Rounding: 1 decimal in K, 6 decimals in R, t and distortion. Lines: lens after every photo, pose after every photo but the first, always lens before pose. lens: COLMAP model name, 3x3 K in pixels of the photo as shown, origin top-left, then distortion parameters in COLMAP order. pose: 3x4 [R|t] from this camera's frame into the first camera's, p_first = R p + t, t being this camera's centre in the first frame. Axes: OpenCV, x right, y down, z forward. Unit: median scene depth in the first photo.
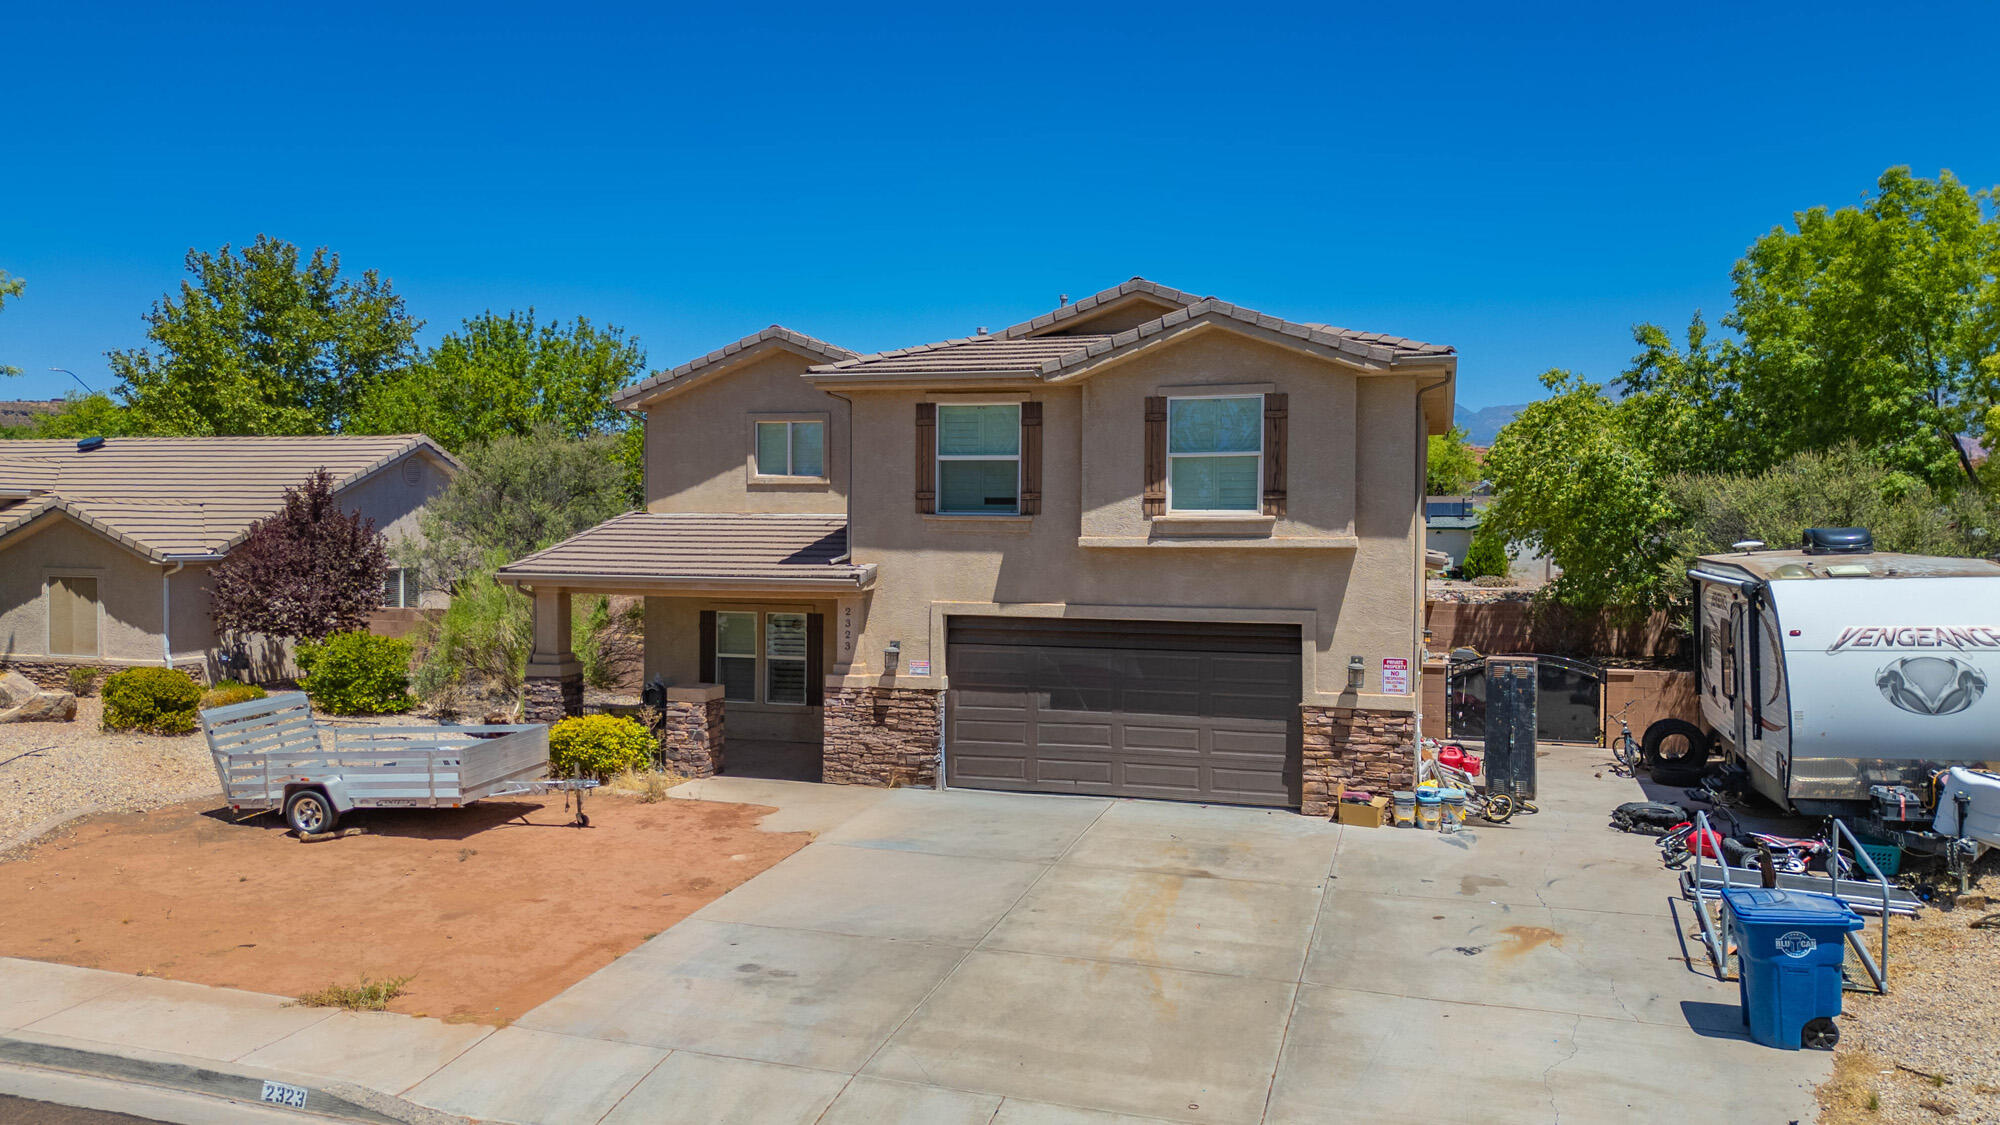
lens RADIAL K [[1429.5, 0, 1000.0], [0, 1429.5, 562.5], [0, 0, 1]] dist [0.079398, -0.084554]
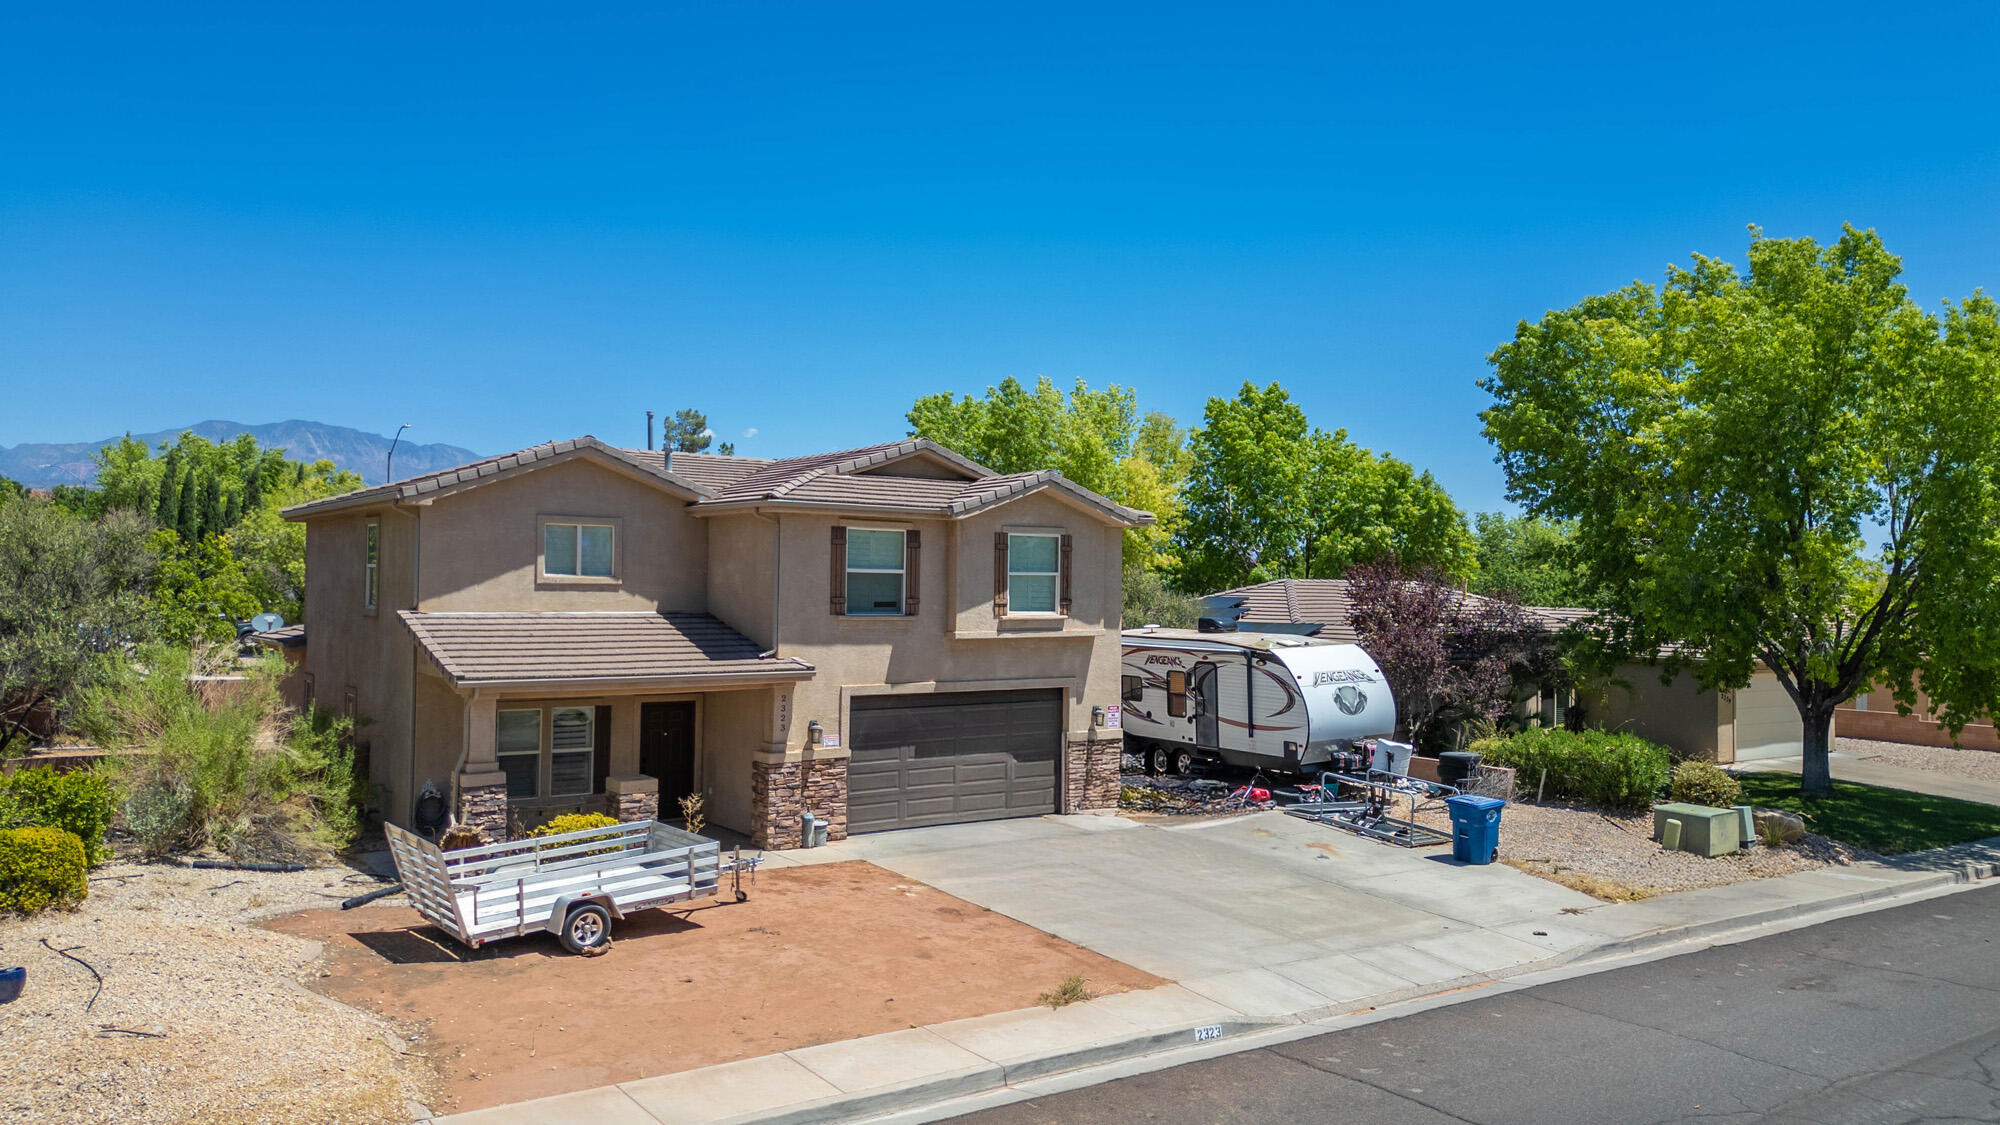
lens RADIAL K [[1428.4, 0, 997.5], [0, 1428.4, 540.4], [0, 0, 1]] dist [0.095783, -0.089889]
pose [[0.609876, 0.027836, 0.792008, -1.024742], [0.014744, 0.998811, -0.046458, -0.042049], [-0.792360, 0.040011, 0.608741, 0.139448]]
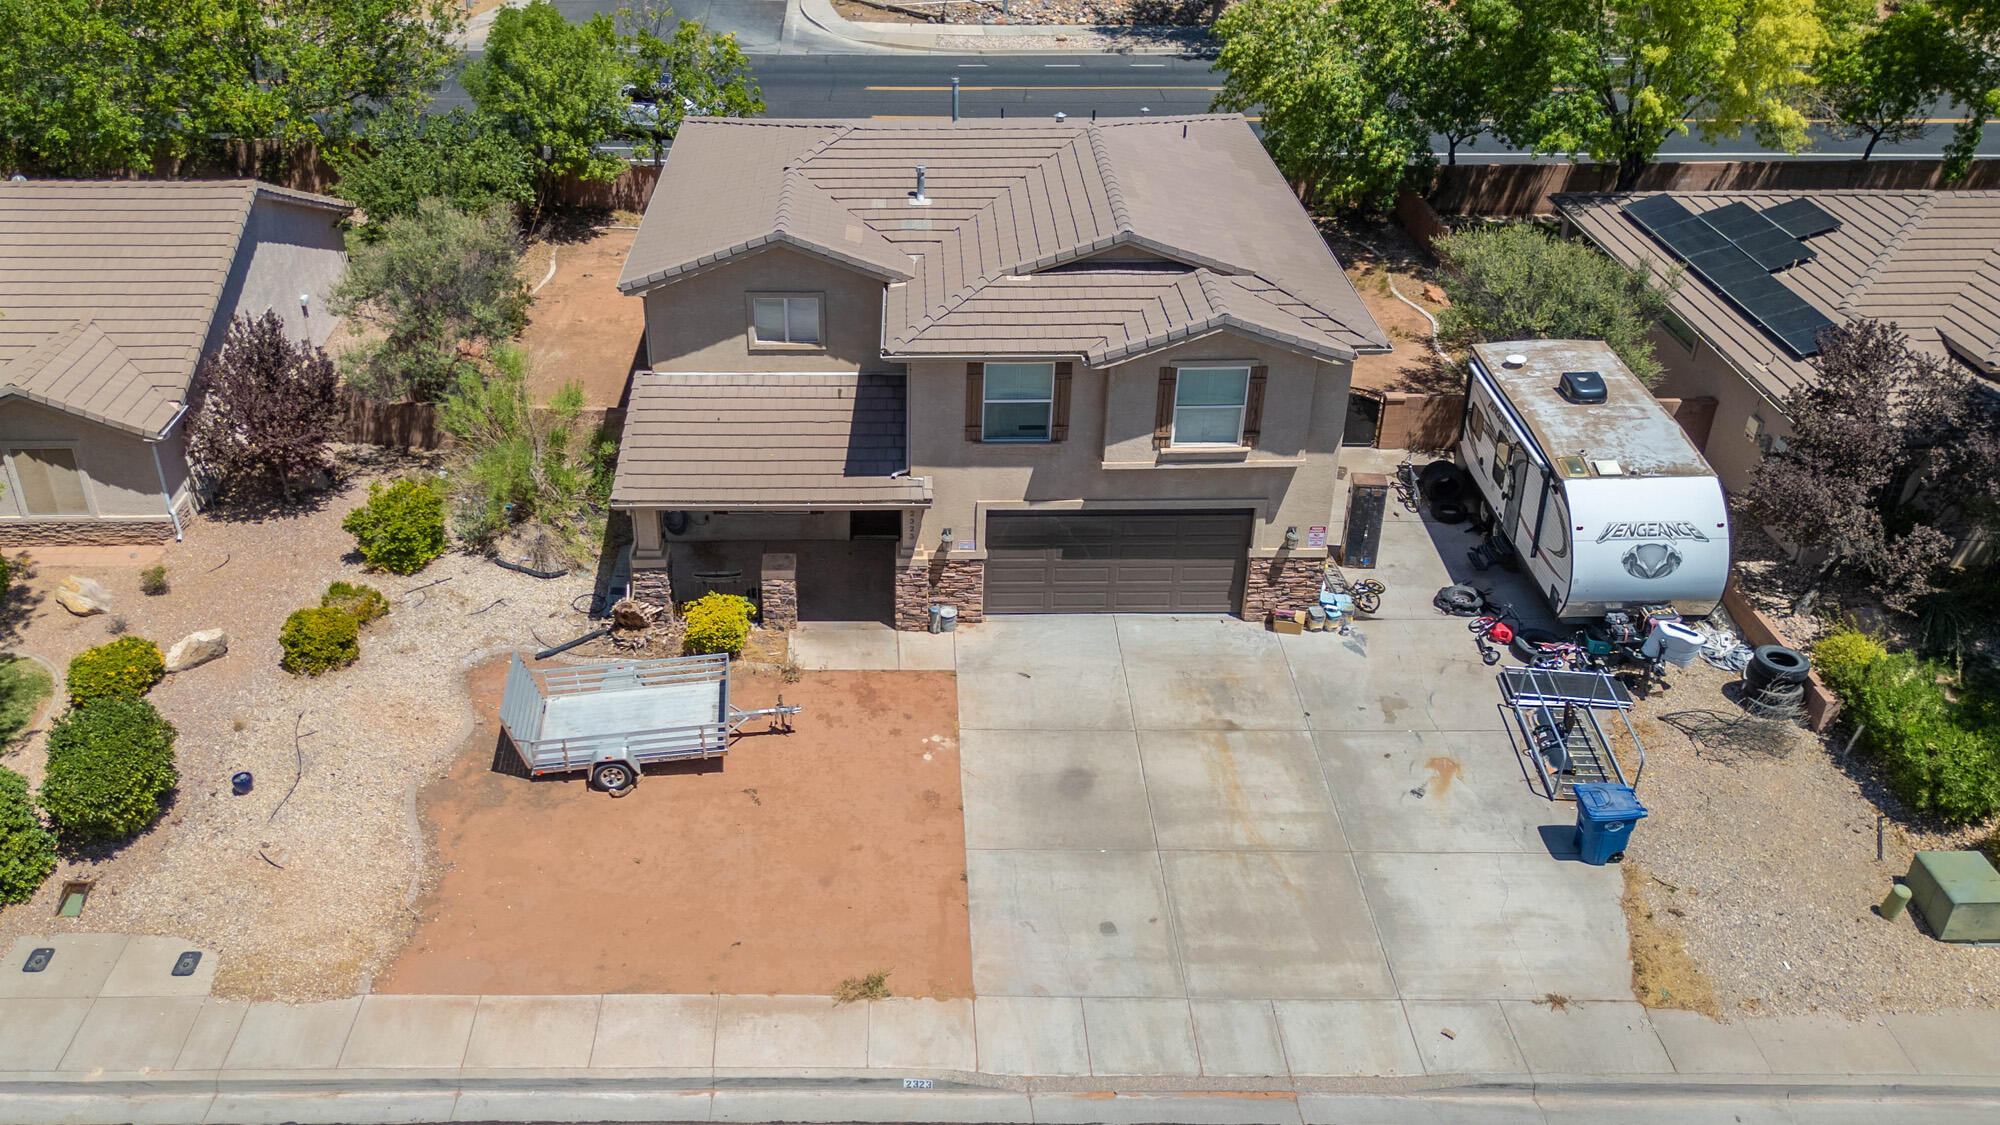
lens RADIAL K [[1589.1, 0, 895.2], [0, 1589.1, 494.8], [0, 0, 1]] dist [0.097567, -0.152221]
pose [[0.956459, -0.150749, 0.249923, -0.516539], [0.018030, 0.885169, 0.464920, -0.700728], [-0.291310, -0.440170, 0.849346, -0.220509]]
